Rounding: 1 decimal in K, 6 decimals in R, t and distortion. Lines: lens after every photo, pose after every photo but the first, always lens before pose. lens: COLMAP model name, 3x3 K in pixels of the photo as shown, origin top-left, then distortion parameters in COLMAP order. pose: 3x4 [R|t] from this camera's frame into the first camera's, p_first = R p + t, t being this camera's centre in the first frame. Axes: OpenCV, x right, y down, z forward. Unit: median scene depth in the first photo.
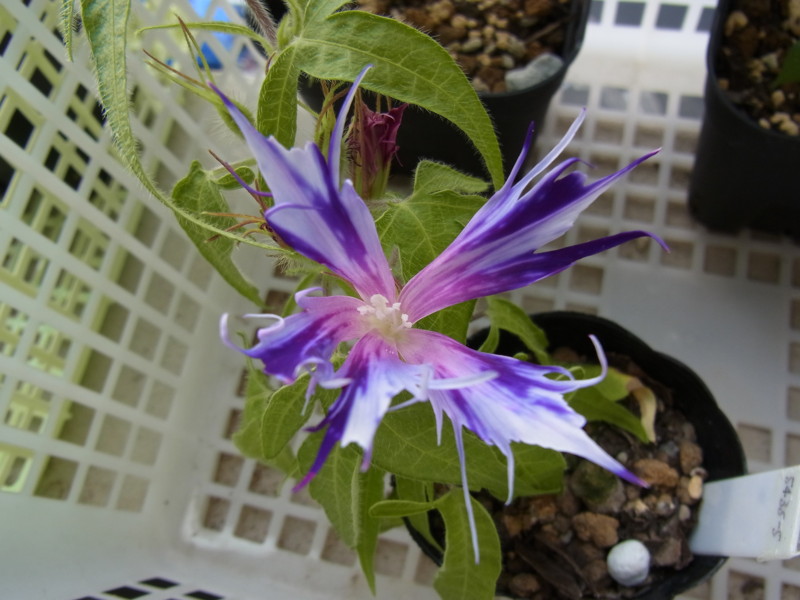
lens RADIAL K [[695.5, 0, 398.4], [0, 695.5, 304.6], [0, 0, 1]] dist [0.001098, -0.007195]
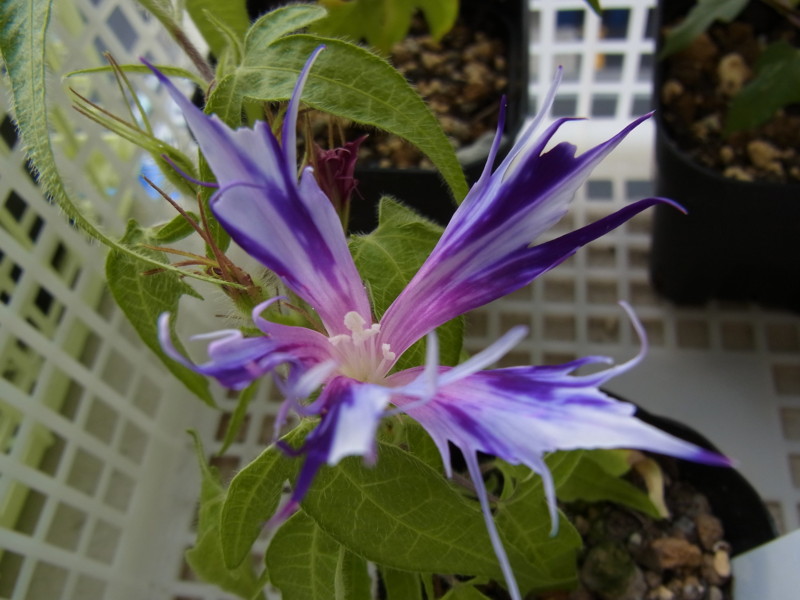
lens RADIAL K [[718.5, 0, 400.0], [0, 718.5, 300.0], [0, 0, 1]] dist [-0.012006, 0.015071]
pose [[0.993564, -0.089889, 0.068920, -0.023797], [0.101113, 0.978086, -0.181998, 0.103908], [-0.051050, 0.187796, 0.980881, 0.108630]]
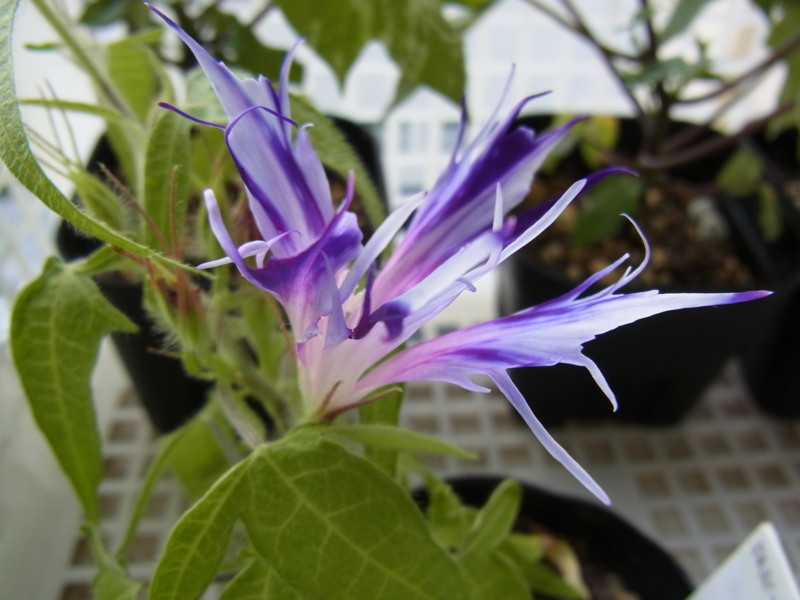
lens RADIAL K [[702.6, 0, 394.5], [0, 702.6, 297.2], [0, 0, 1]] dist [-0.001085, -0.000479]
pose [[0.938250, -0.082931, 0.335871, -0.194631], [0.225722, 0.882476, -0.412656, 0.278675], [-0.262176, 0.462988, 0.846703, 0.218996]]
